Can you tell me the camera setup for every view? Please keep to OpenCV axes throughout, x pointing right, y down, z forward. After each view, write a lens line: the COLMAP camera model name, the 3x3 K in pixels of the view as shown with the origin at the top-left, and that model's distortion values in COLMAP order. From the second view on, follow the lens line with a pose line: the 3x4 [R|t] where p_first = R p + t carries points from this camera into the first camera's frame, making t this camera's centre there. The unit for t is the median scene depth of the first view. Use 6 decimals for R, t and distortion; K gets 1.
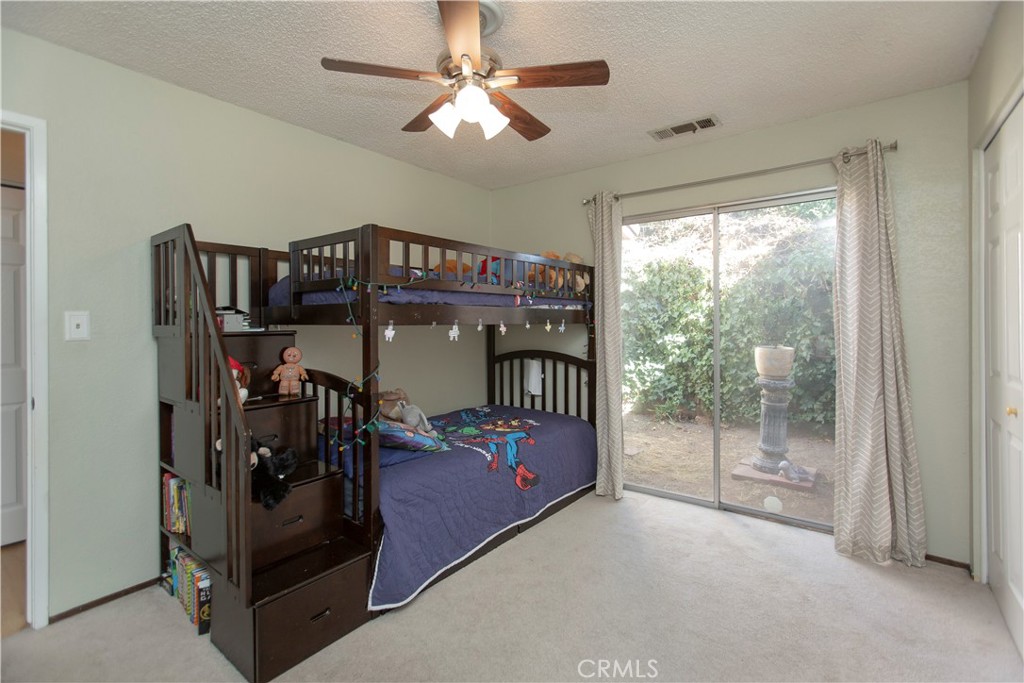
lens RADIAL K [[464.5, 0, 513.0], [0, 464.5, 318.0], [0, 0, 1]] dist [-0.001310, -0.000389]
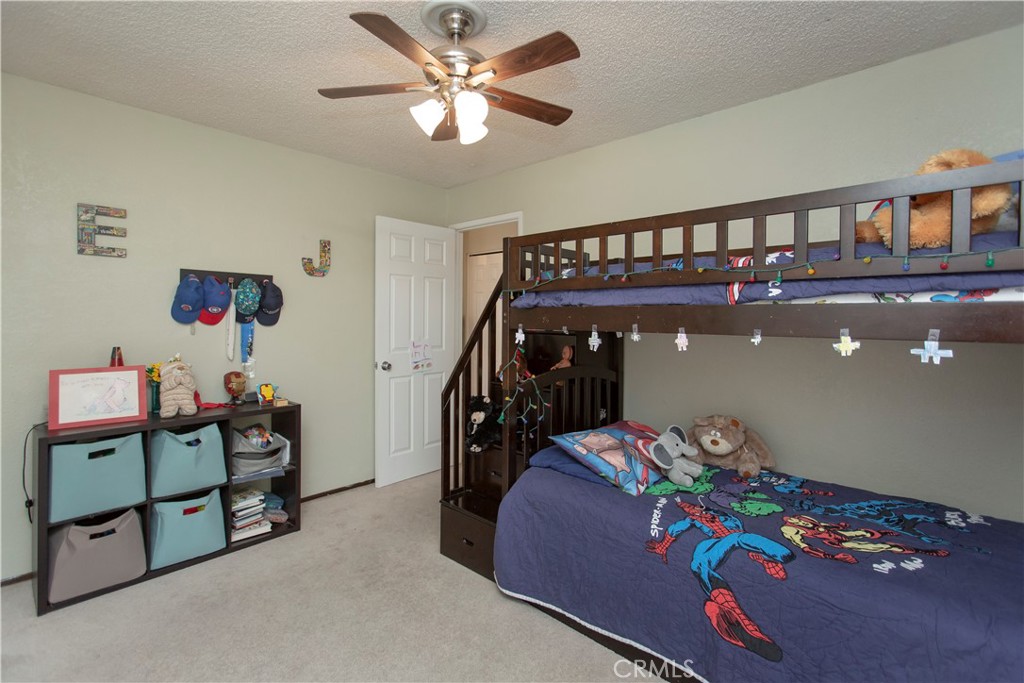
lens RADIAL K [[472.1, 0, 506.5], [0, 472.1, 331.8], [0, 0, 1]] dist [0.000132, 0.000141]
pose [[-0.091502, 0.017002, -0.995660, 0.305502], [-0.011884, 0.999764, 0.018164, 0.001370], [0.995734, 0.013495, -0.091278, 0.405291]]
